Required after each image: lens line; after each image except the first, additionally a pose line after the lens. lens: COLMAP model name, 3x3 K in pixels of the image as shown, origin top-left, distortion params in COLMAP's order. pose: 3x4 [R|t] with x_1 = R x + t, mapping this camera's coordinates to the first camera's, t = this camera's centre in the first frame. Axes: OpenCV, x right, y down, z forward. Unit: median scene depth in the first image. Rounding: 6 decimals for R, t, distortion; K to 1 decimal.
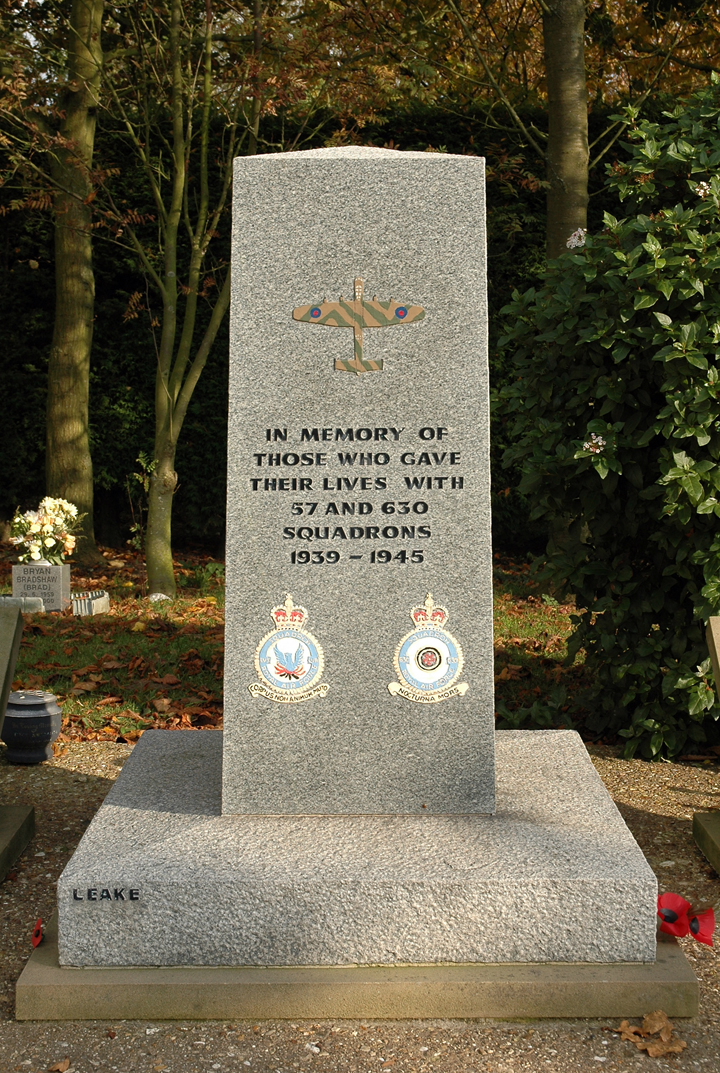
lens RADIAL K [[1199.9, 0, 365.2], [0, 1199.9, 541.1], [0, 0, 1]] dist [-0.026287, 0.000000]
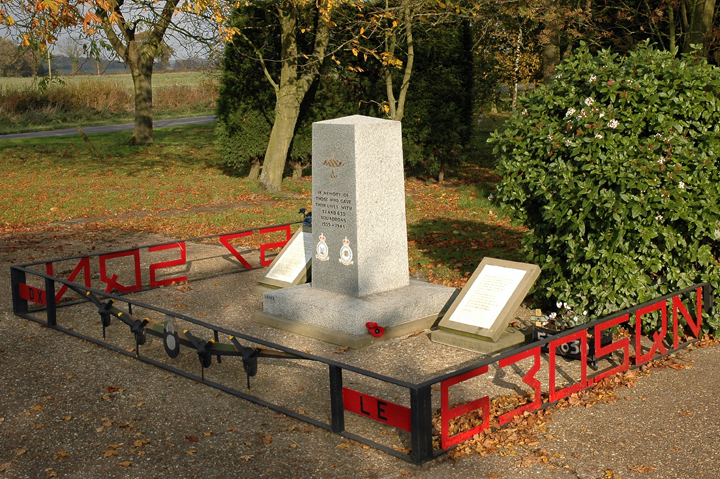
lens RADIAL K [[910.0, 0, 360.4], [0, 910.0, 239.0], [0, 0, 1]] dist [-0.016579, 0.000000]
pose [[0.709433, 0.108017, -0.696446, 1.412508], [-0.056121, 0.993705, 0.096954, -0.155846], [0.702535, -0.029697, 0.711029, -0.688929]]
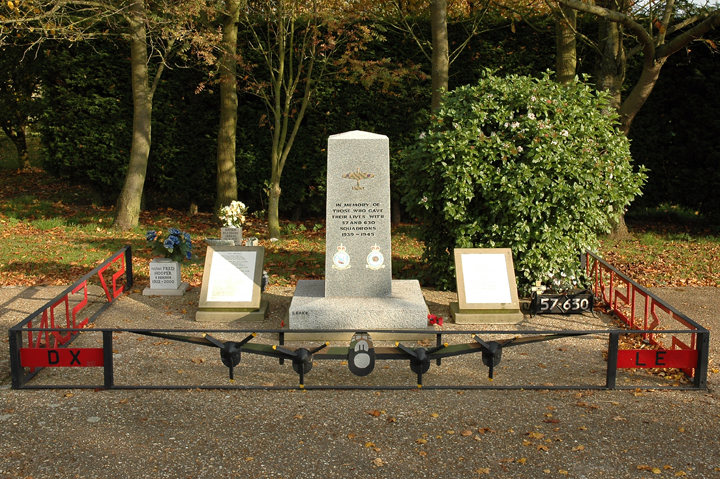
lens RADIAL K [[850.1, 0, 359.1], [0, 850.1, 238.5], [0, 0, 1]] dist [0.003482, 0.000000]
pose [[0.999979, -0.000435, 0.006476, -0.014353], [0.000072, 0.998426, 0.056088, -0.091697], [-0.006490, -0.056086, 0.998405, -1.283940]]
